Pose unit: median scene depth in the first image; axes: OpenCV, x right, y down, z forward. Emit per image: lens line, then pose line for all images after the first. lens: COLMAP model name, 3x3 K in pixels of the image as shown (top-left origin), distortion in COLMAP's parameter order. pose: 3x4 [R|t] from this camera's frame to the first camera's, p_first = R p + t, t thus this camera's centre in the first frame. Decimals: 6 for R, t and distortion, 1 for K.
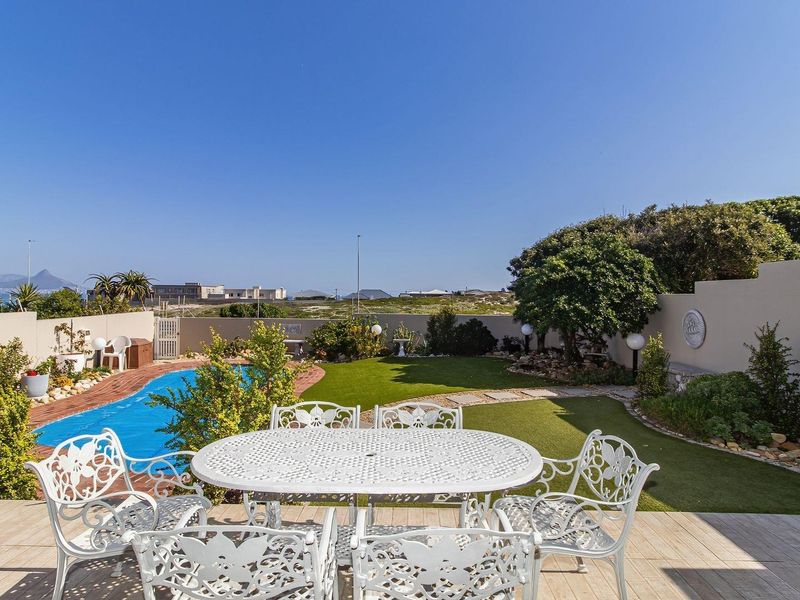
lens RADIAL K [[489.7, 0, 398.0], [0, 489.7, 296.8], [0, 0, 1]] dist [-0.004992, 0.001214]
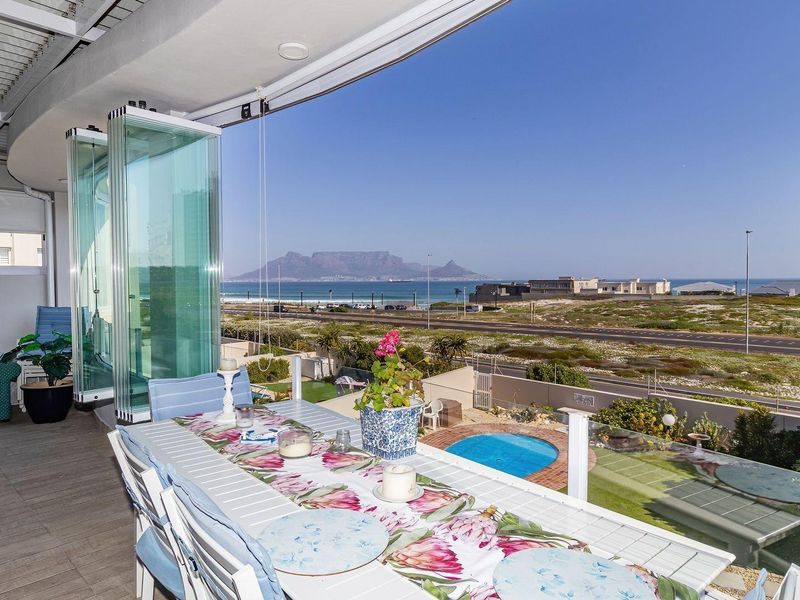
lens RADIAL K [[516.4, 0, 398.1], [0, 516.4, 295.4], [0, 0, 1]] dist [-0.006218, 0.005159]
pose [[0.737368, 0.015010, -0.675325, 0.215558], [0.014672, 0.999161, 0.038227, -0.196319], [0.675332, -0.038095, 0.736529, -0.047862]]
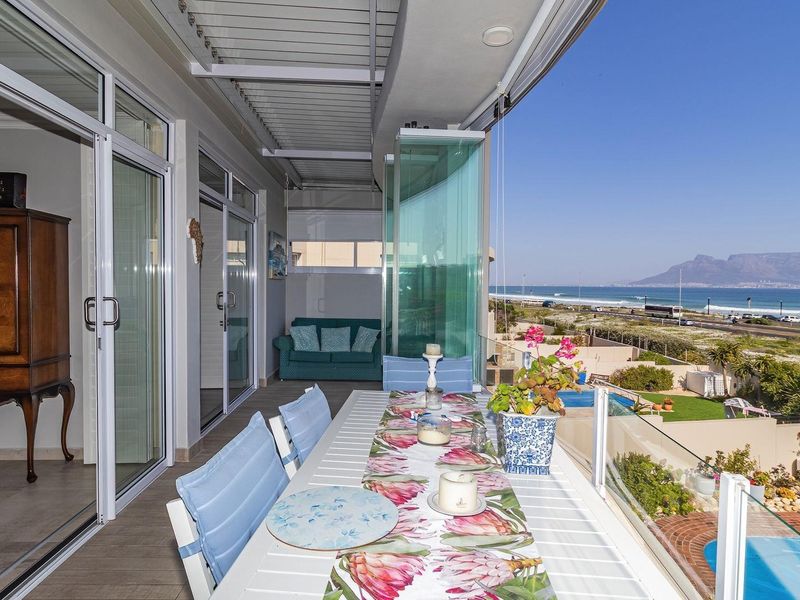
lens RADIAL K [[489.7, 0, 394.2], [0, 489.7, 299.0], [0, 0, 1]] dist [-0.004992, 0.001214]
pose [[0.061425, 0.030981, -0.997631, 0.231139], [0.002963, 0.999508, 0.031222, -0.191367], [0.998107, -0.004873, 0.061303, 0.013276]]
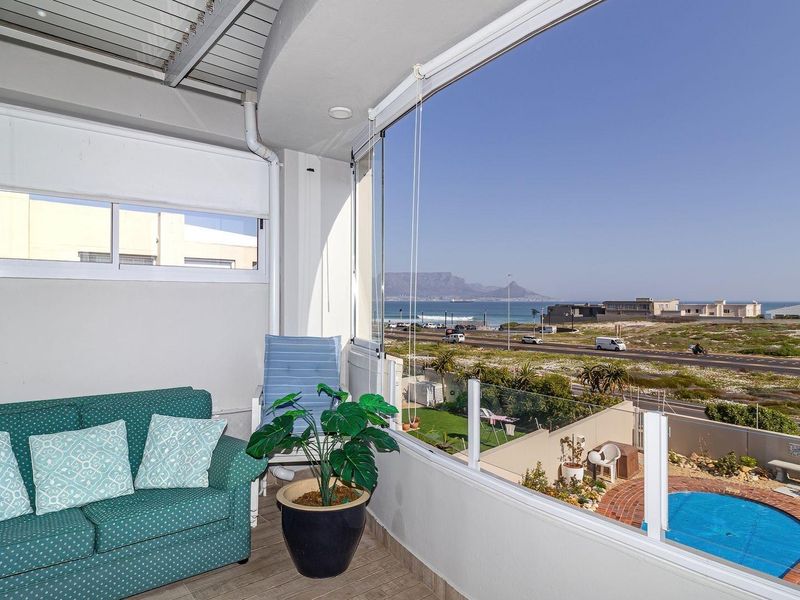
lens RADIAL K [[489.7, 0, 393.9], [0, 489.7, 293.2], [0, 0, 1]] dist [-0.004992, 0.001214]
pose [[0.653058, -0.009867, -0.757244, -0.050724], [0.007274, 0.999951, -0.006756, -0.194056], [0.757273, -0.001096, 0.653097, -0.043821]]
